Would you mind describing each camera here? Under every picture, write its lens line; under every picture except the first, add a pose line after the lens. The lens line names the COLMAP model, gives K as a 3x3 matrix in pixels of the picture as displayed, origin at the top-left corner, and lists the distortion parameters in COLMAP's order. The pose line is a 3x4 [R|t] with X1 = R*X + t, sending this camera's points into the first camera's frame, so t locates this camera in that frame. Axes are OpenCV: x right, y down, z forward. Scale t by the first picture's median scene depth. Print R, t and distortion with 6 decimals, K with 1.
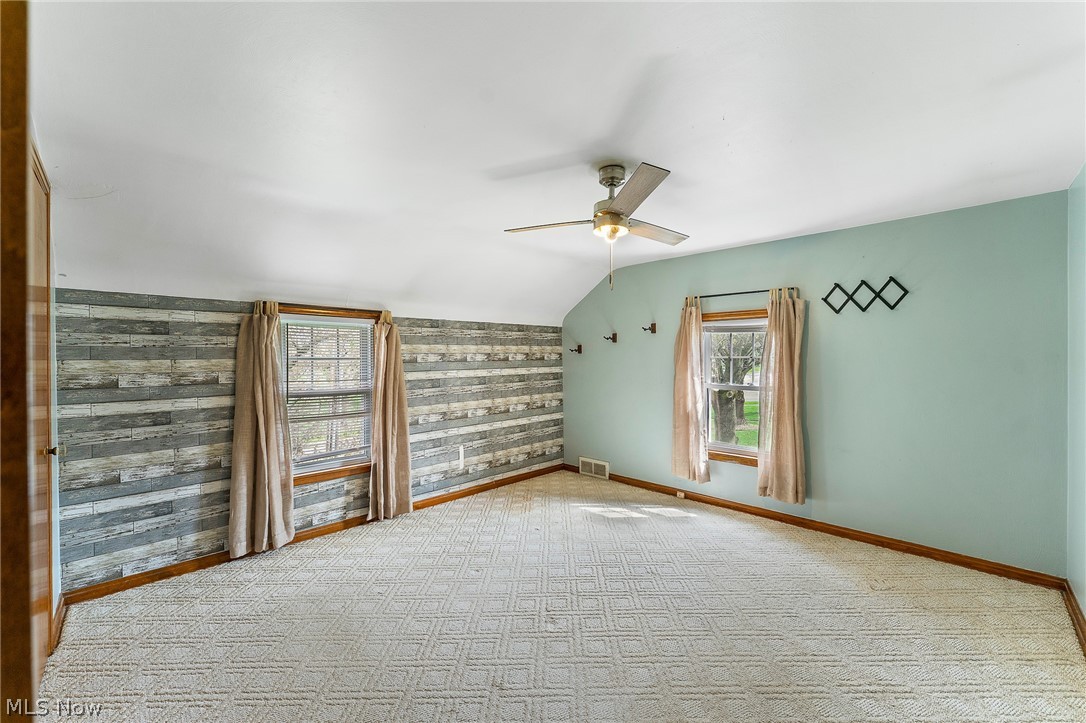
lens RADIAL K [[431.8, 0, 533.3], [0, 431.8, 361.9], [0, 0, 1]] dist [-0.001324, -0.000278]
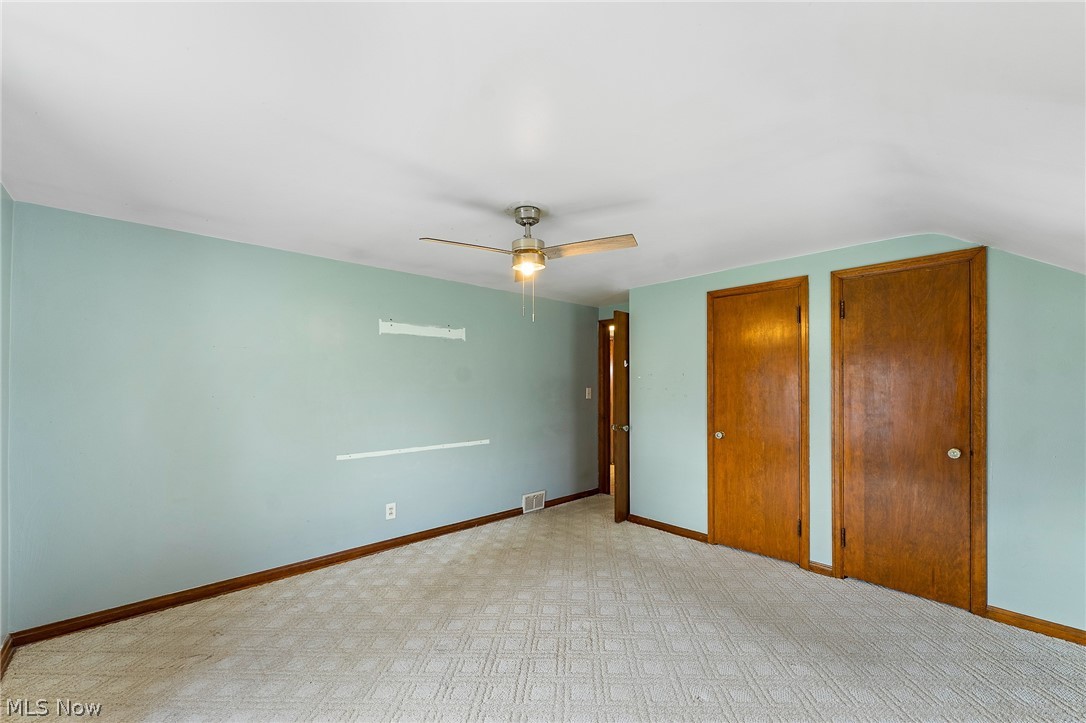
lens RADIAL K [[431.8, 0, 543.2], [0, 431.8, 383.0], [0, 0, 1]] dist [-0.001324, -0.000278]
pose [[-0.999933, 0.010585, 0.004581, 0.080100], [0.010578, 0.999943, -0.001512, -0.012855], [-0.004597, -0.001463, -0.999988, 1.170762]]
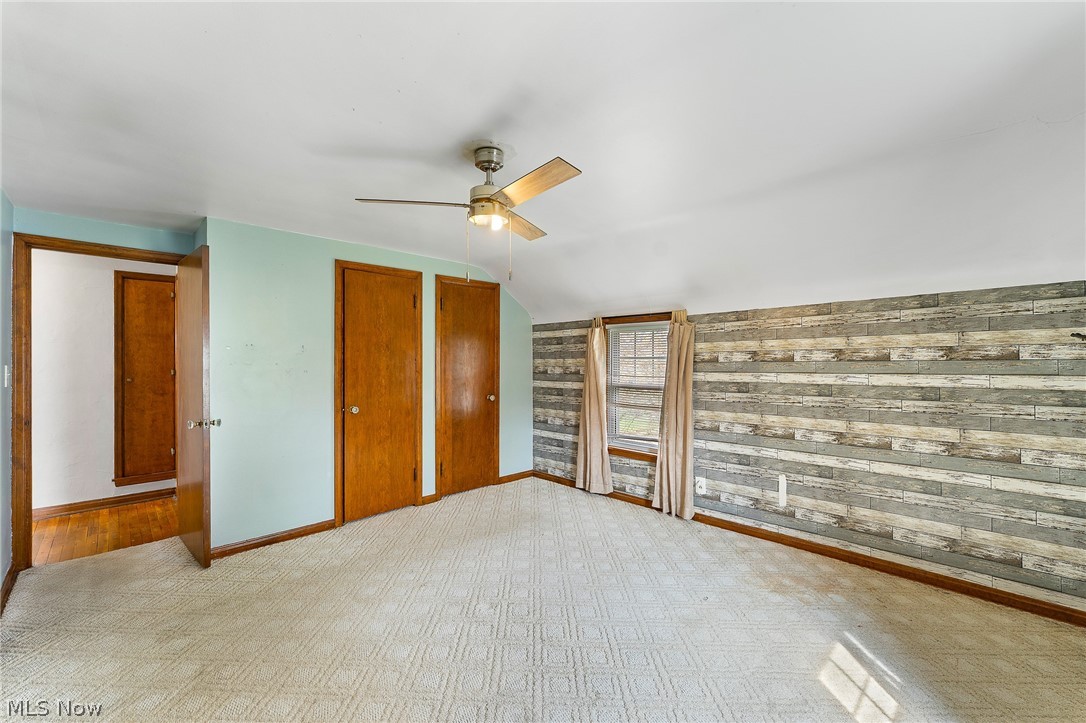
lens RADIAL K [[431.8, 0, 533.9], [0, 431.8, 361.1], [0, 0, 1]] dist [-0.001324, -0.000278]
pose [[-0.003322, 0.013166, -0.999908, 0.619845], [0.001187, 0.999913, 0.013162, -0.013049], [0.999994, -0.001143, -0.003338, 0.620397]]
